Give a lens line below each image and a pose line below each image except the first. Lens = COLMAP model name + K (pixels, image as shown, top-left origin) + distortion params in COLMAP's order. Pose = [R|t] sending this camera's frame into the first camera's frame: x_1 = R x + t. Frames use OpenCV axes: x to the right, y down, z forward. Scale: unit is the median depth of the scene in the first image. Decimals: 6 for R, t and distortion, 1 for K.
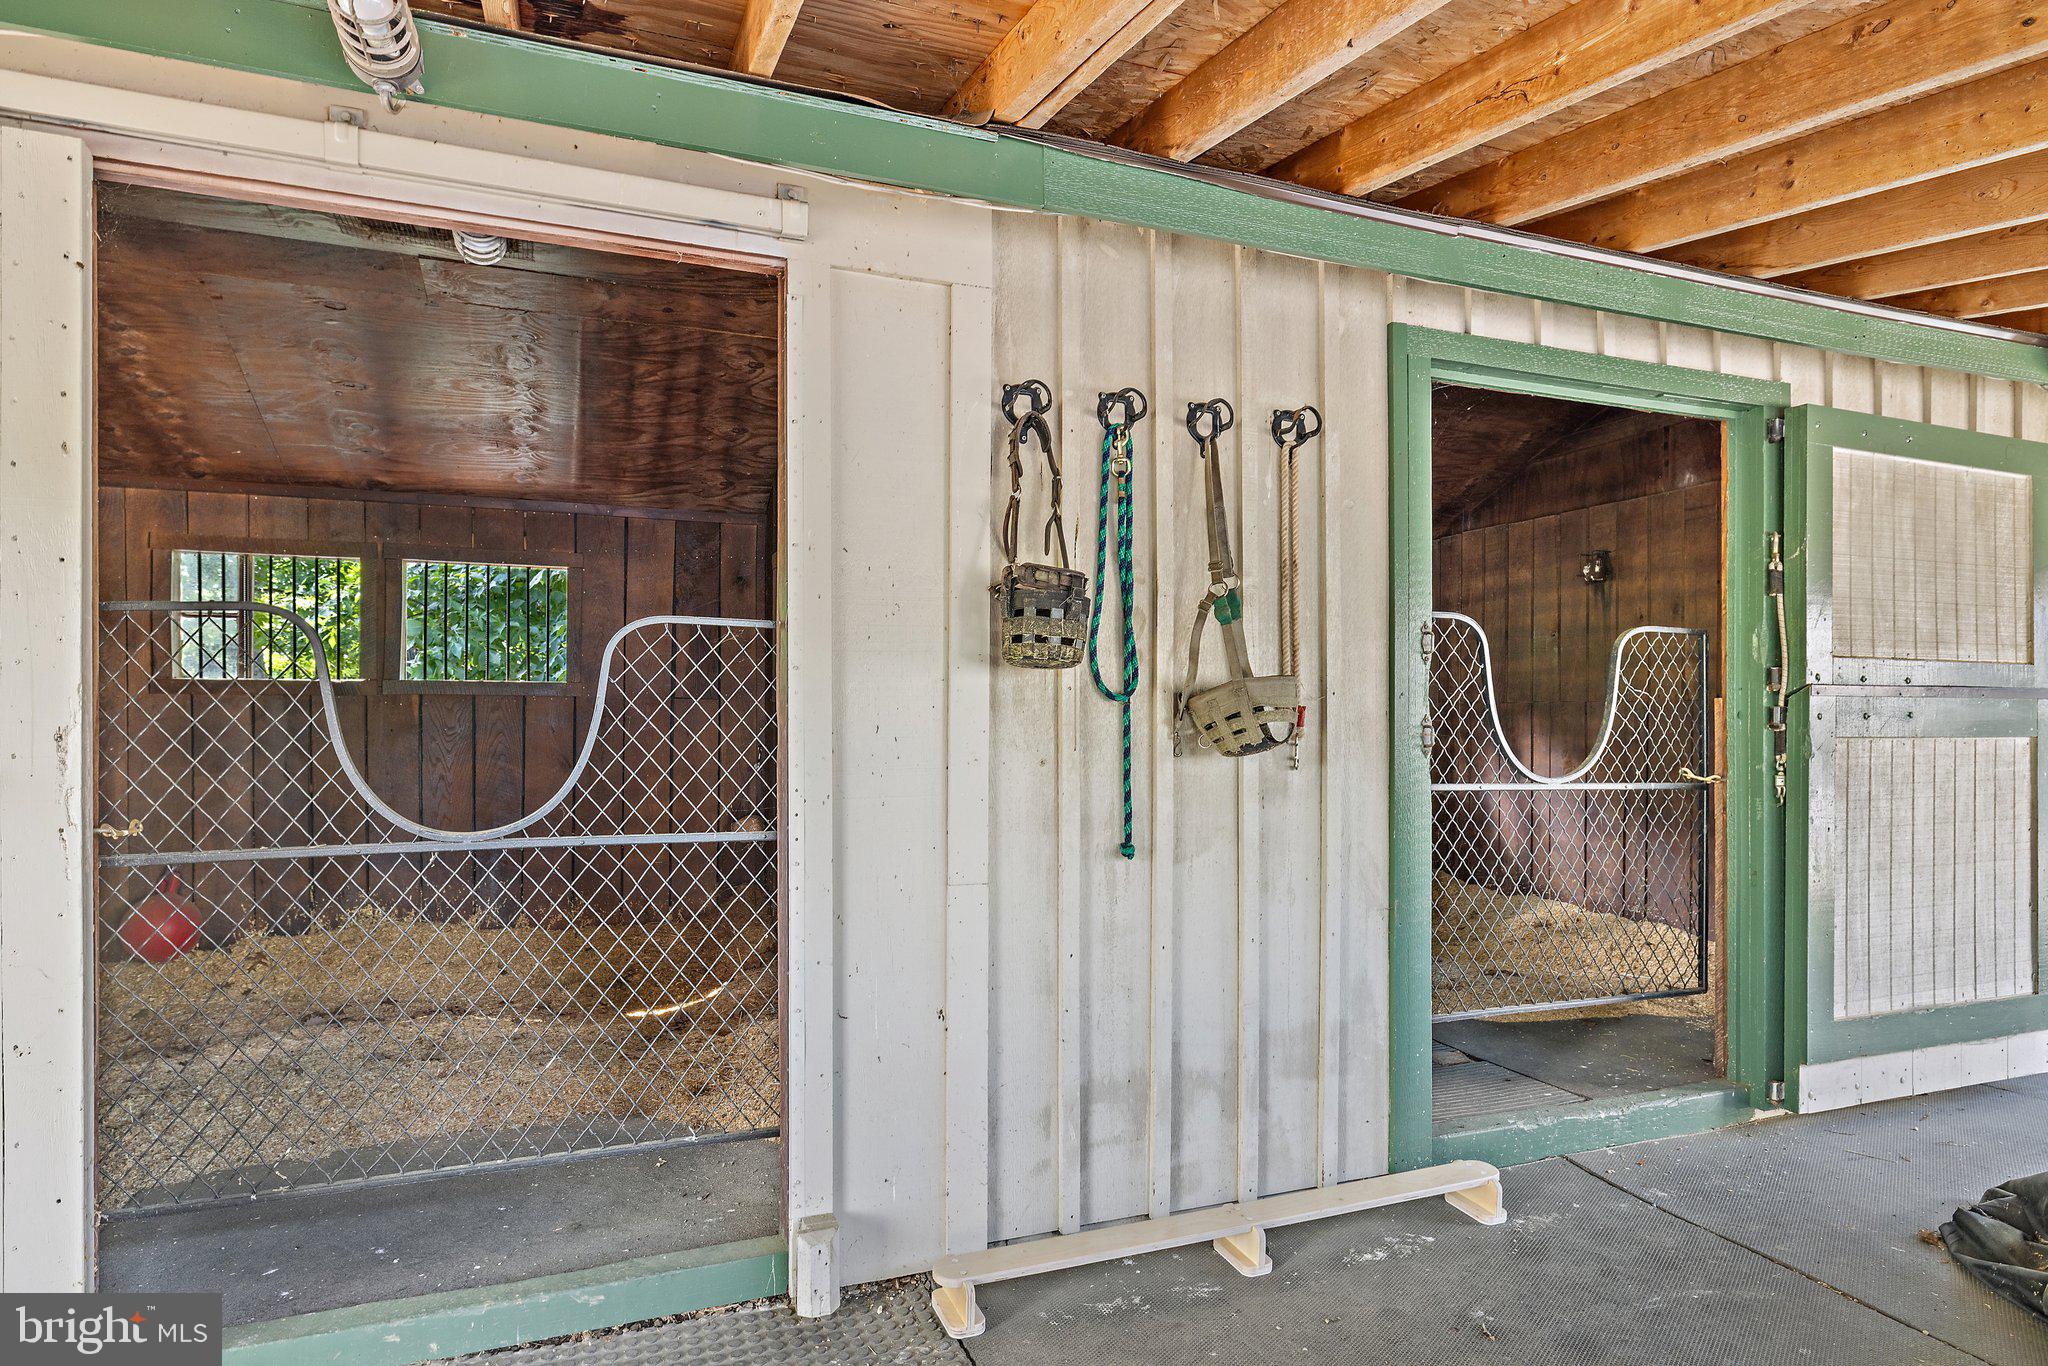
lens RADIAL K [[1067.5, 0, 1010.3], [0, 1067.5, 700.2], [0, 0, 1]] dist [0.002752, 0.000939]
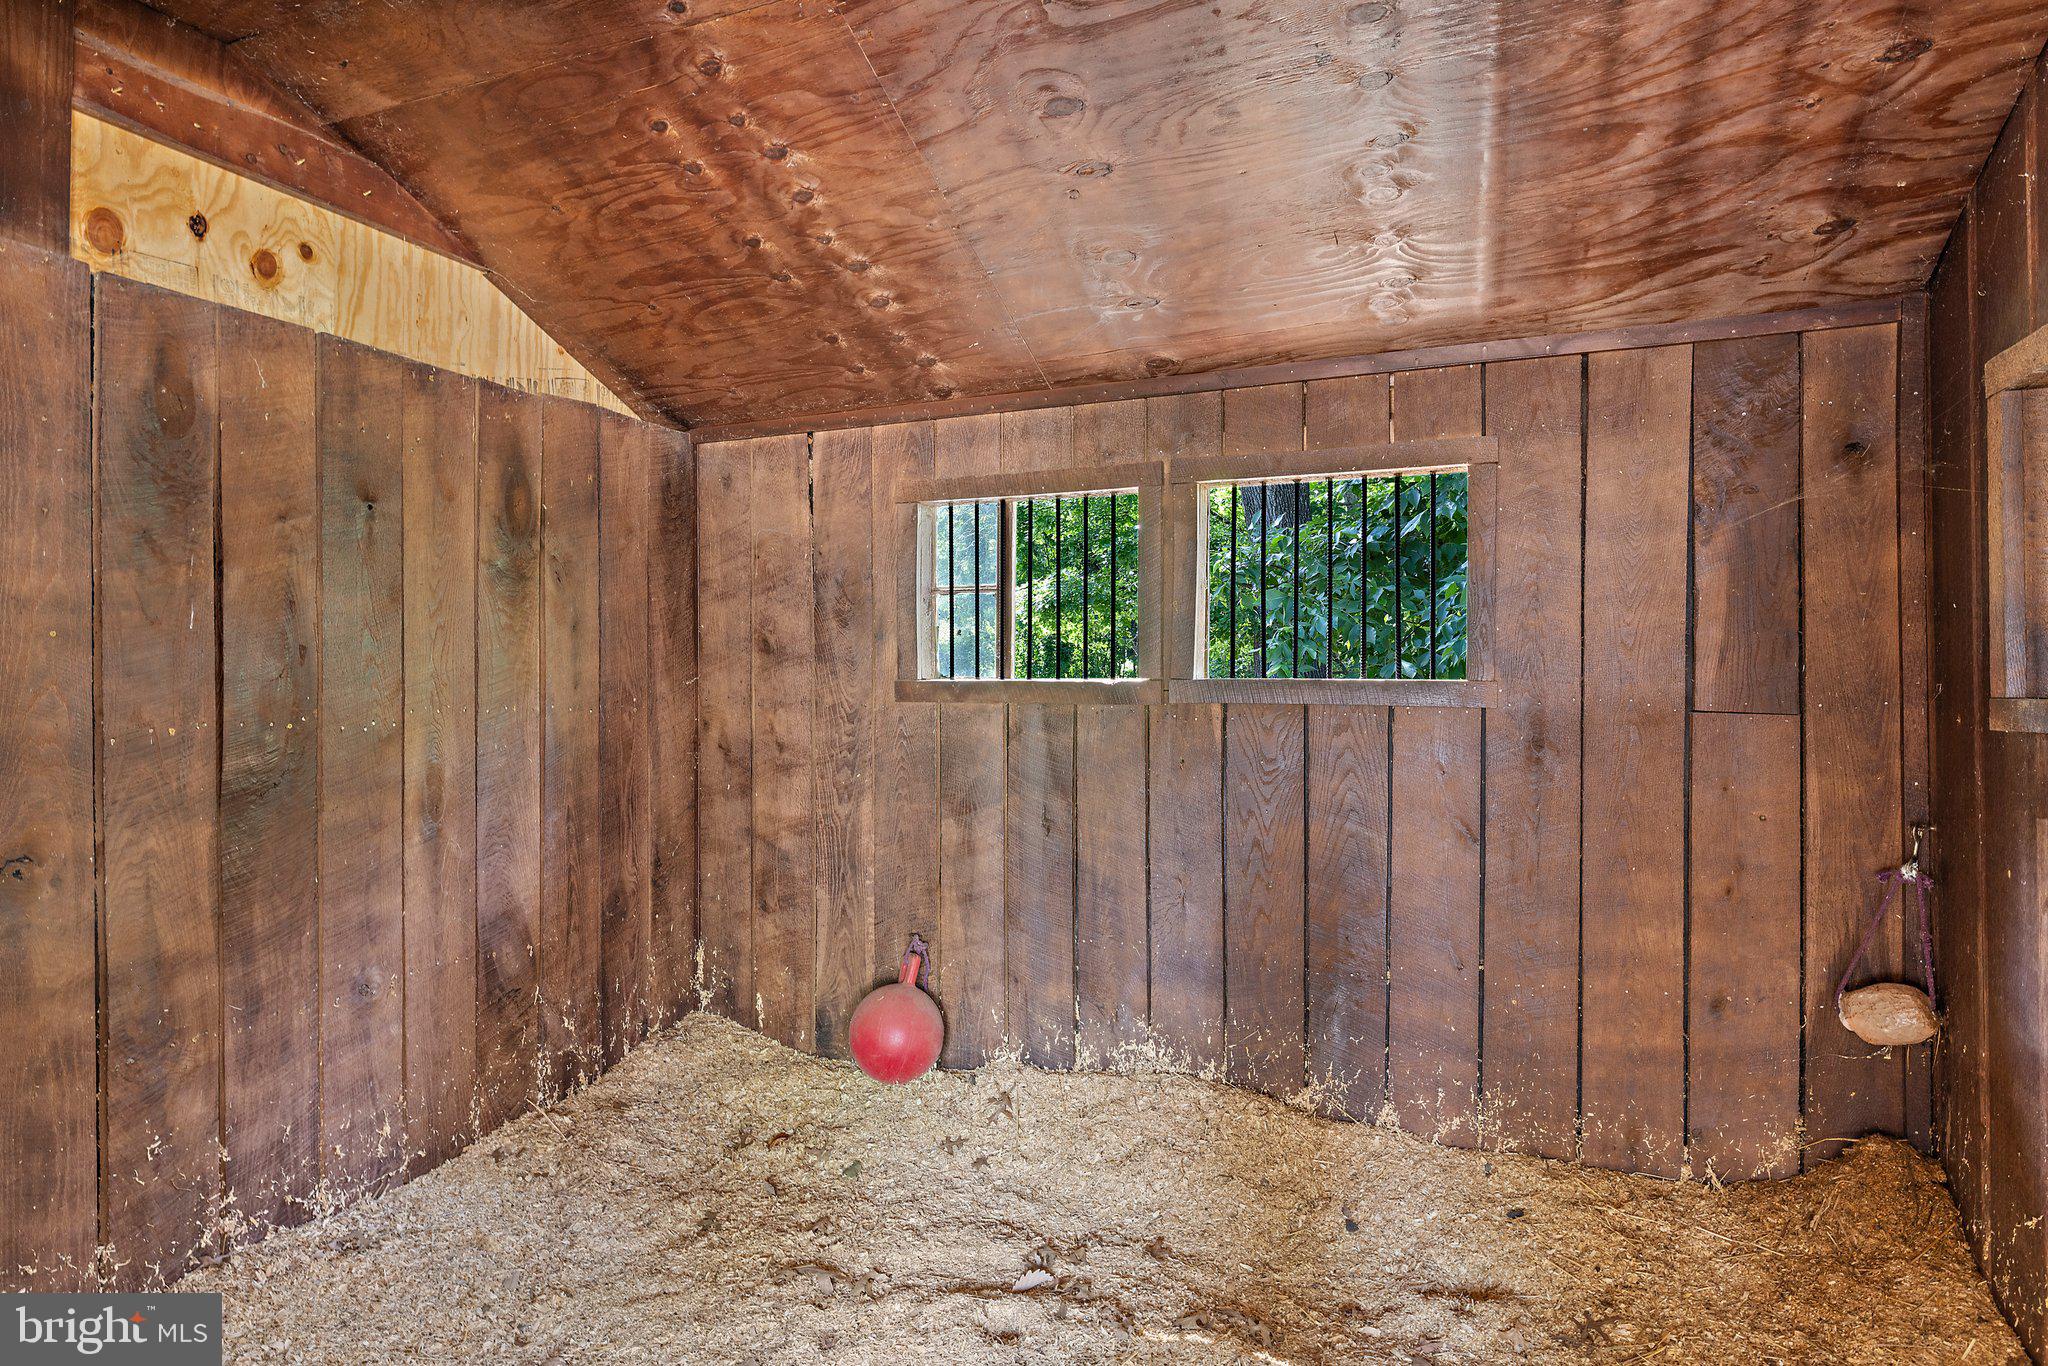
lens RADIAL K [[1067.5, 0, 1005.6], [0, 1067.5, 679.3], [0, 0, 1]] dist [0.002752, 0.000939]
pose [[0.697487, 0.000428, -0.716598, -0.204082], [0.005468, 0.999968, 0.005920, -0.022975], [0.716577, -0.008047, 0.697462, 0.486486]]
